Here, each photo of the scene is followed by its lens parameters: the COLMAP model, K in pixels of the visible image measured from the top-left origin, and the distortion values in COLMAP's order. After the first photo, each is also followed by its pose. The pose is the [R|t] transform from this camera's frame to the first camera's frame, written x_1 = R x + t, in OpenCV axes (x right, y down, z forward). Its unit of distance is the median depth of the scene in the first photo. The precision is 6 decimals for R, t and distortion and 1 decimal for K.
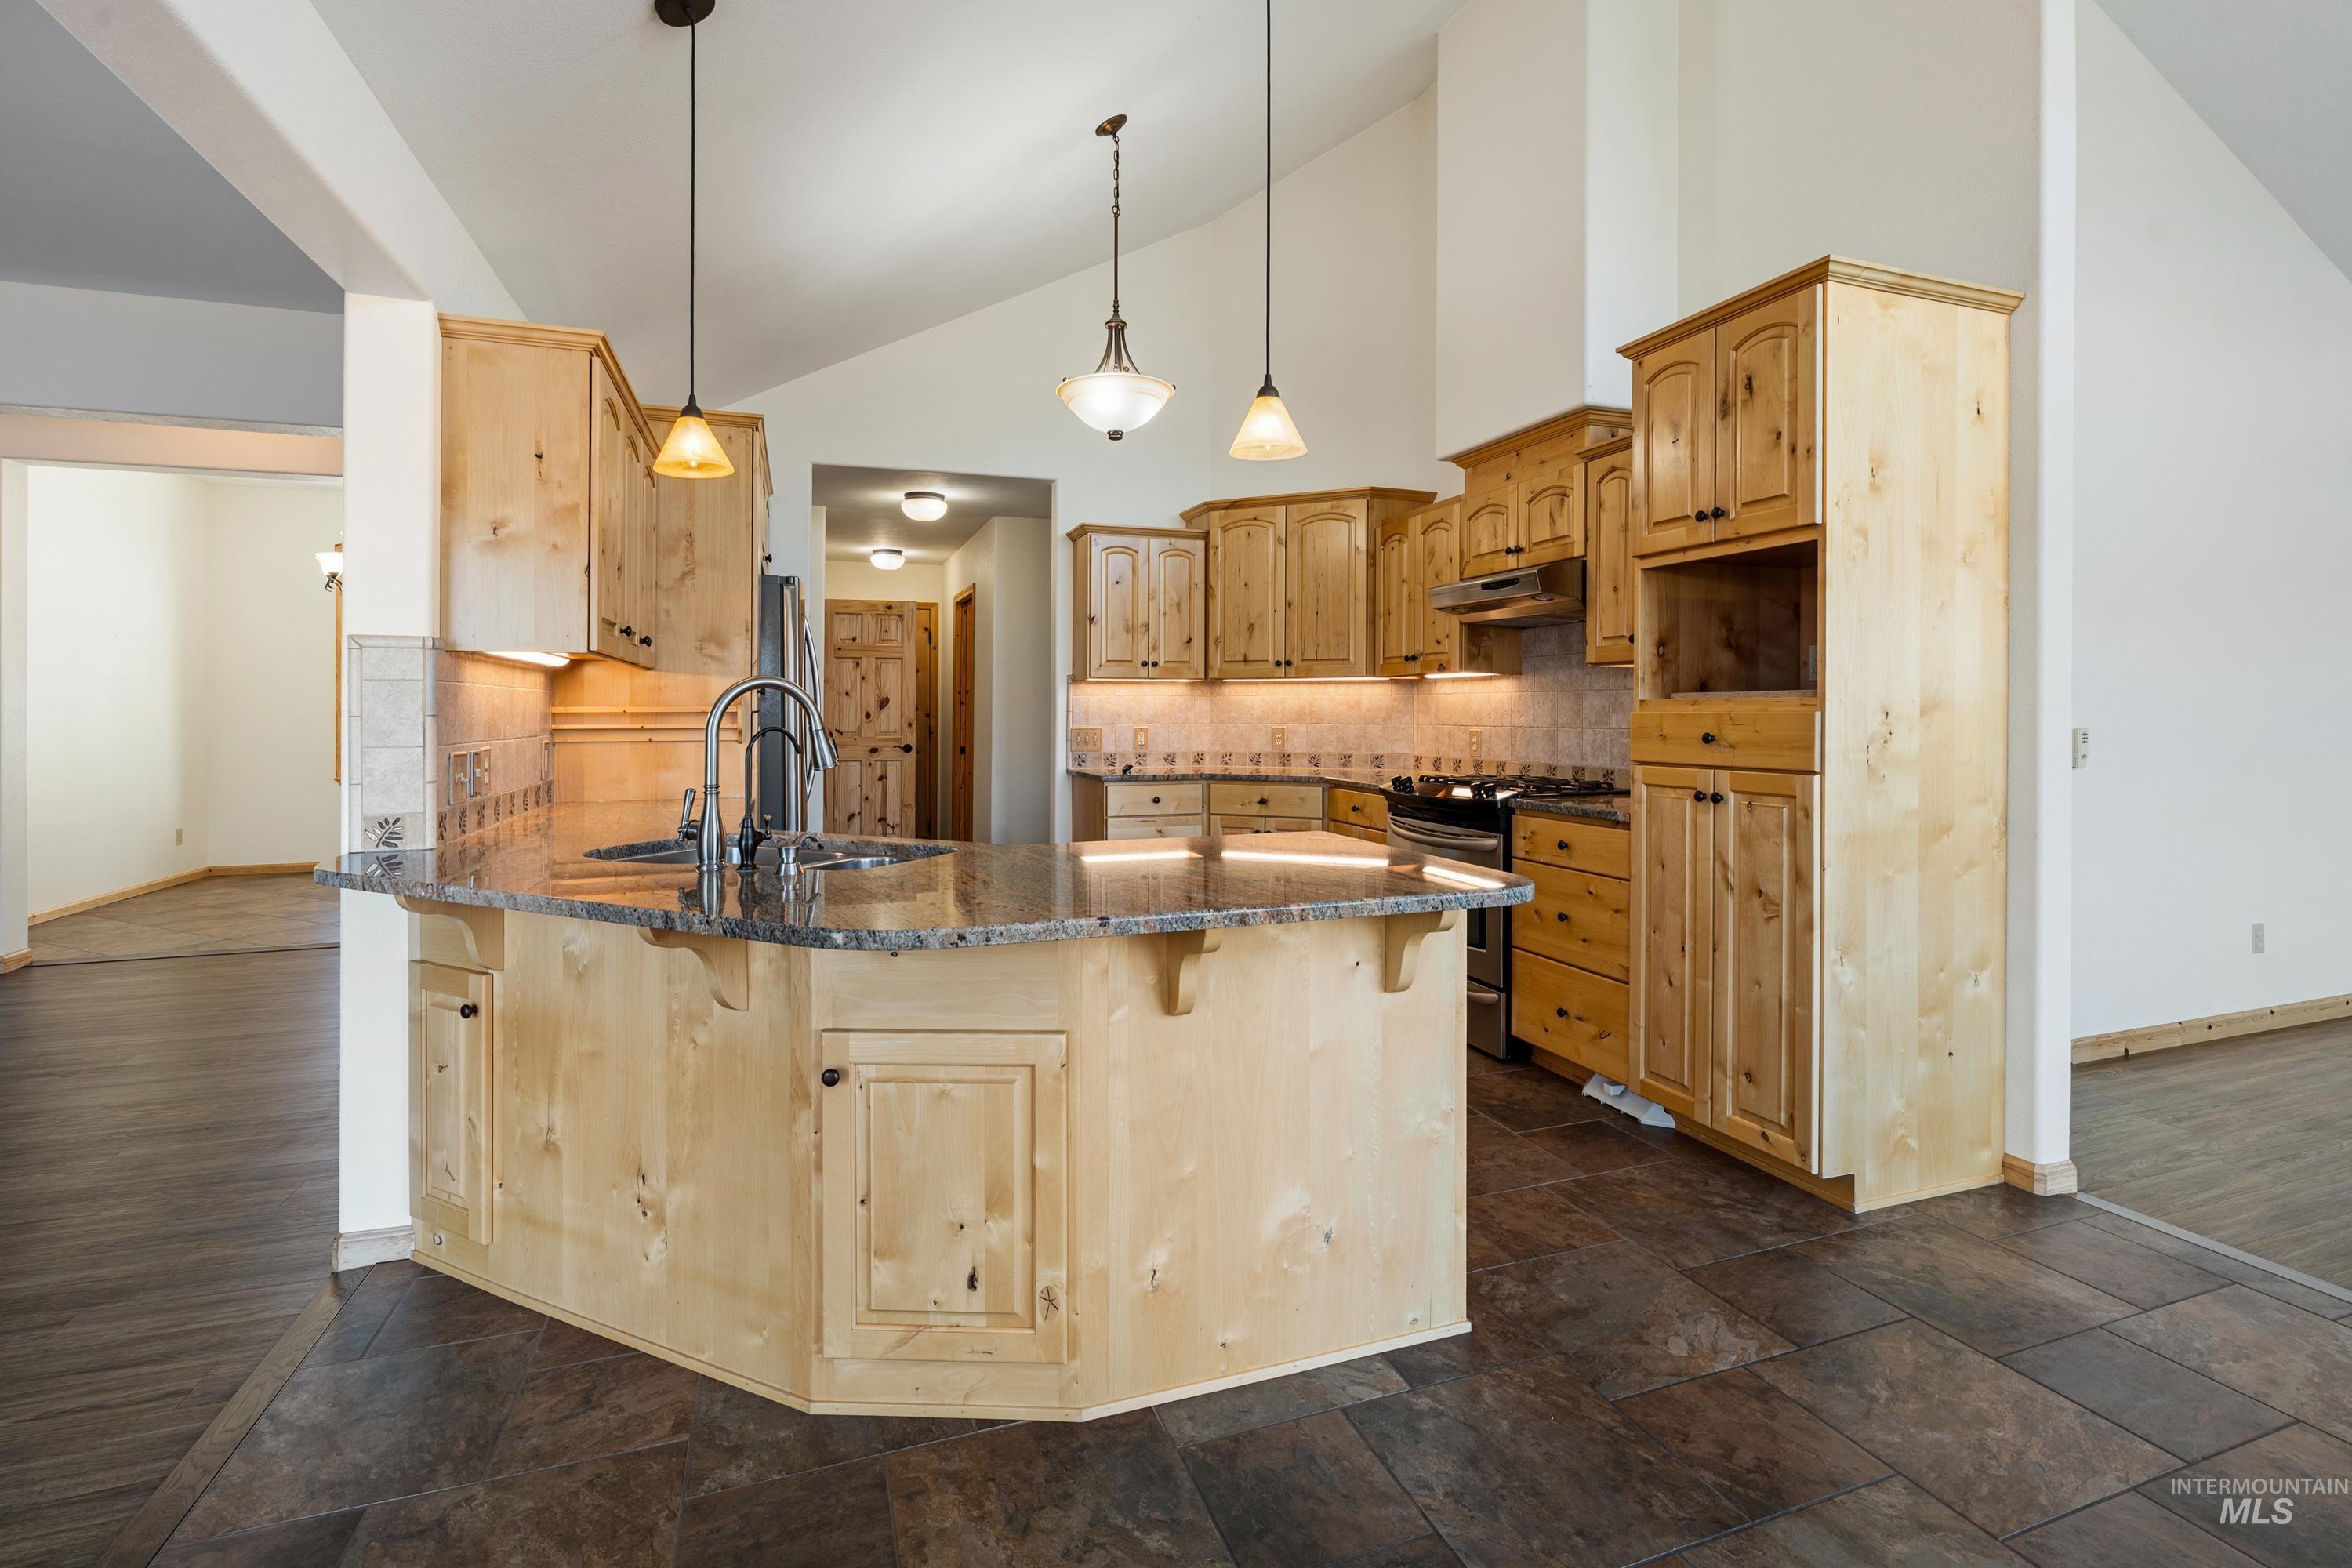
lens RADIAL K [[1088.2, 0, 1183.5], [0, 1088.2, 718.5], [0, 0, 1]] dist [-0.005032, 0.001796]
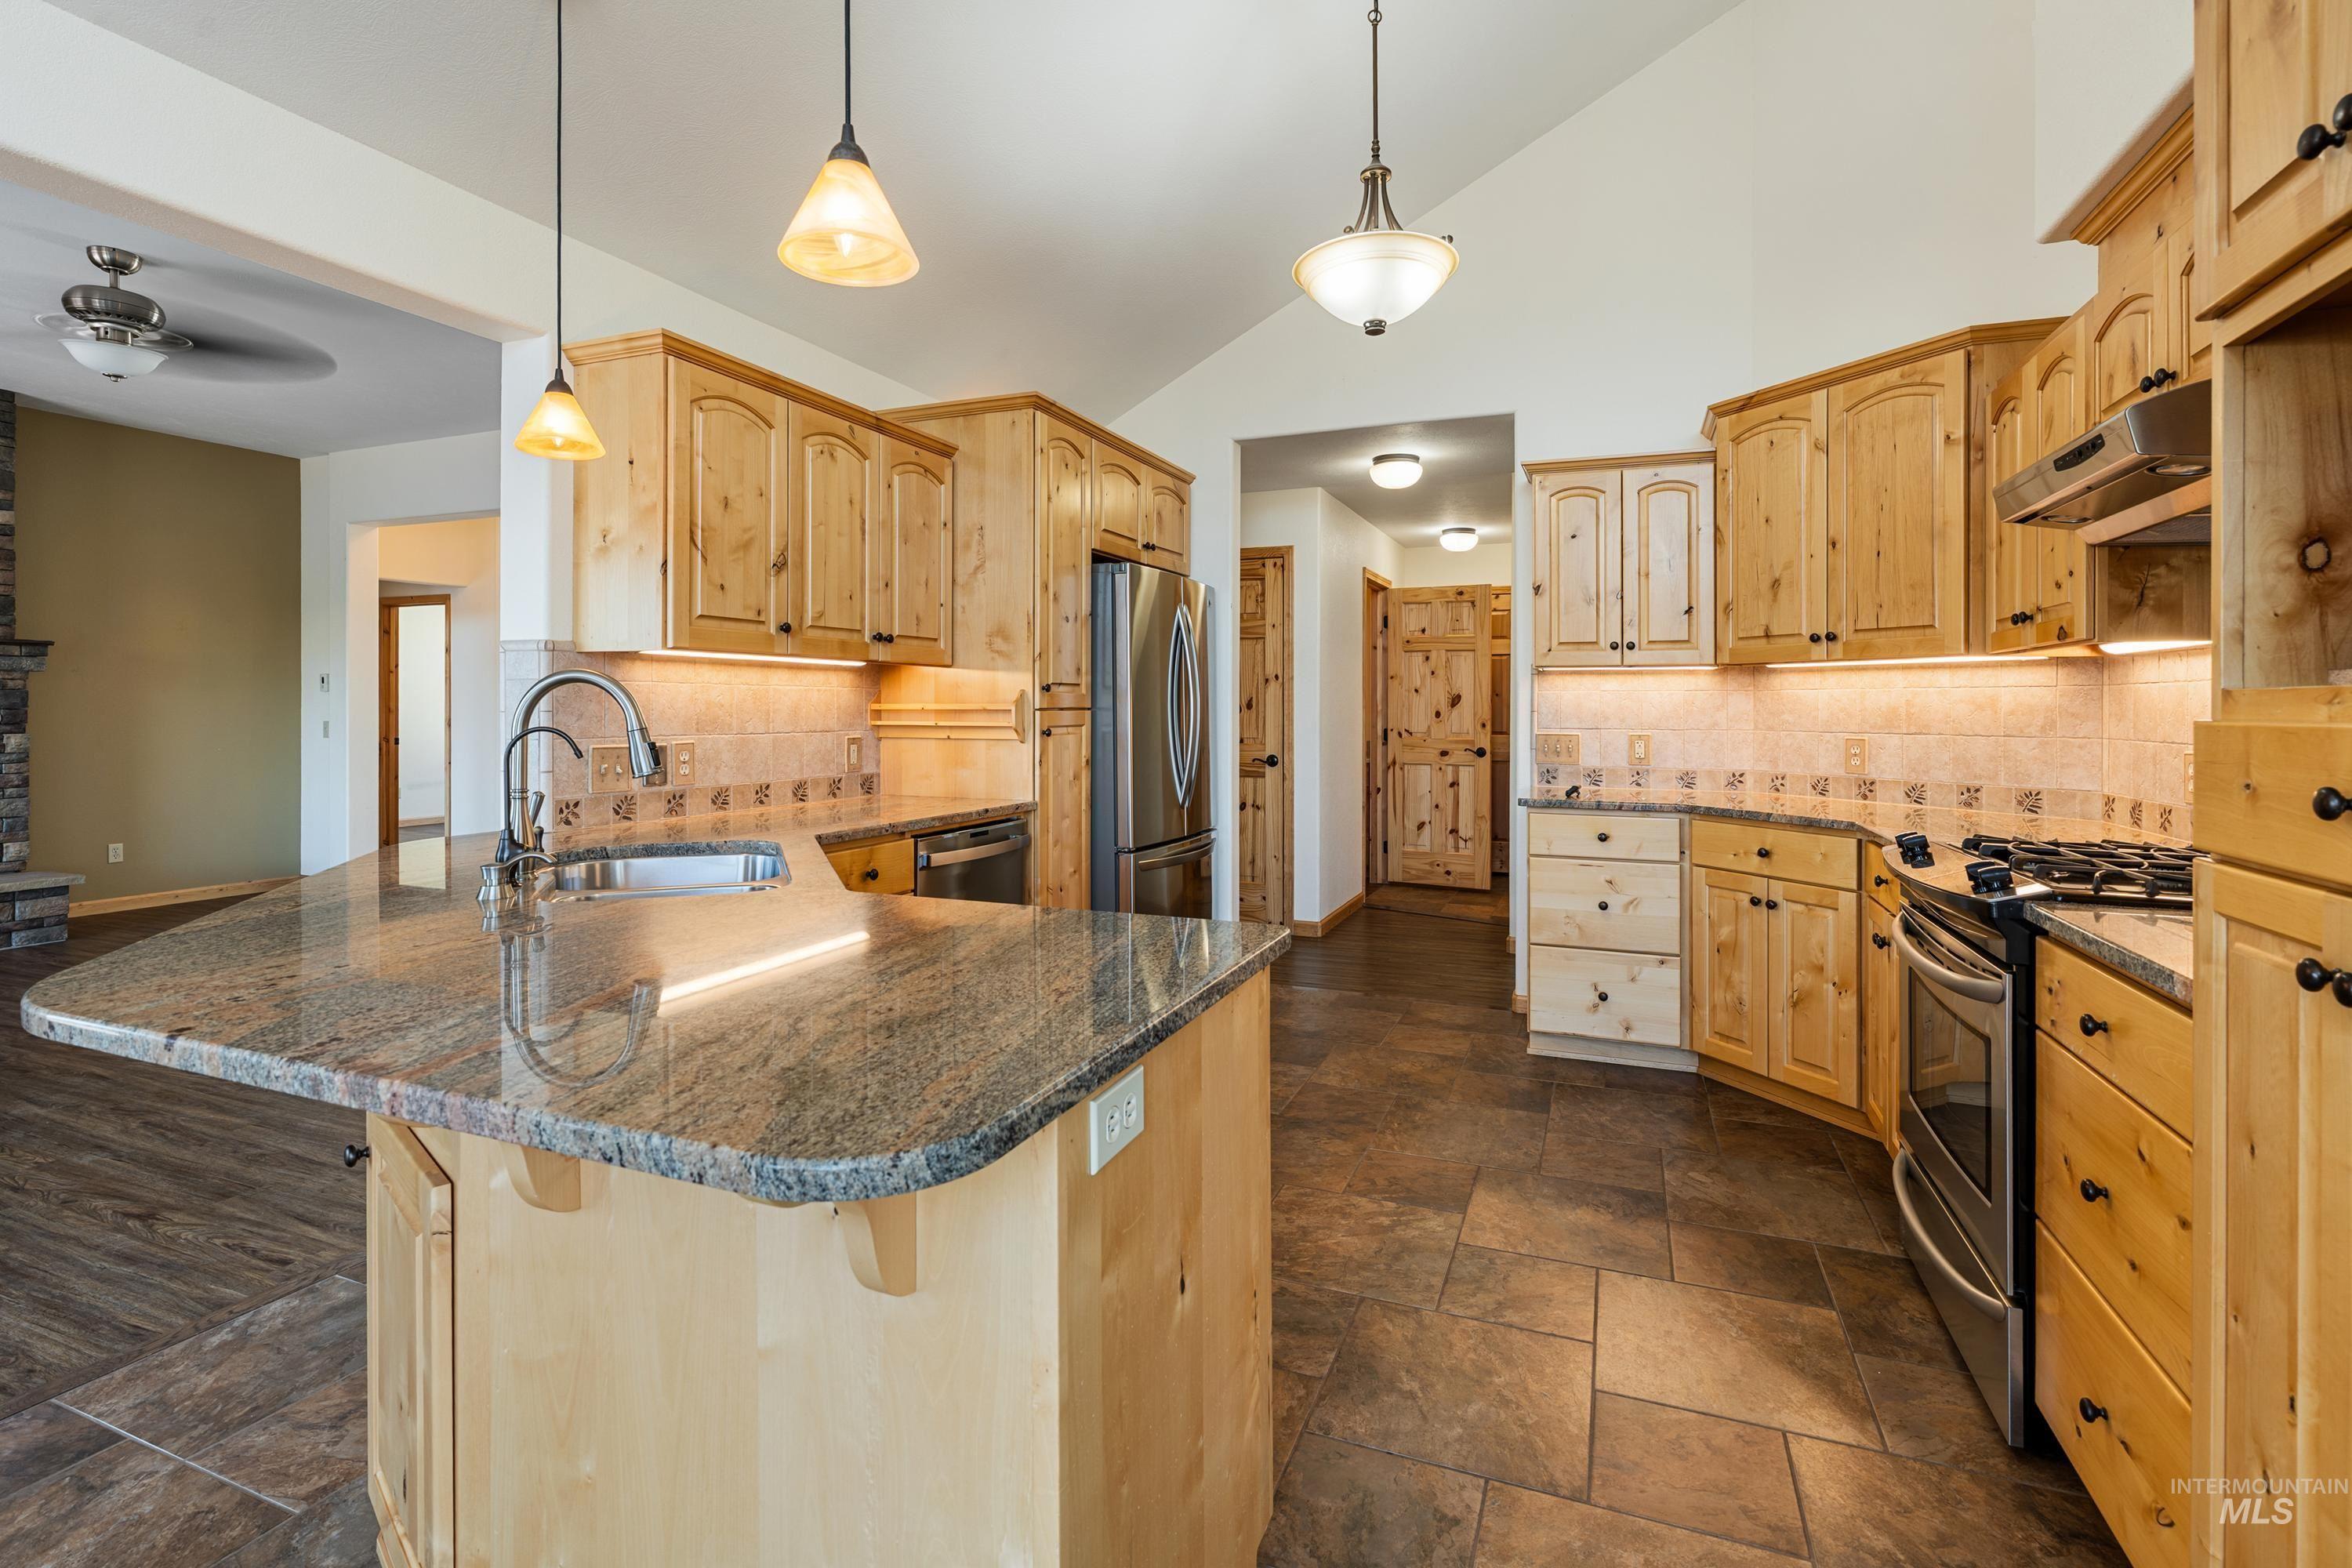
lens RADIAL K [[1088.2, 0, 1192.1], [0, 1088.2, 709.7], [0, 0, 1]] dist [-0.005032, 0.001796]
pose [[0.744011, 0.005582, -0.668144, 0.238132], [-0.010014, 0.999946, -0.002798, -0.003321], [0.668092, 0.008772, 0.744027, 0.280095]]
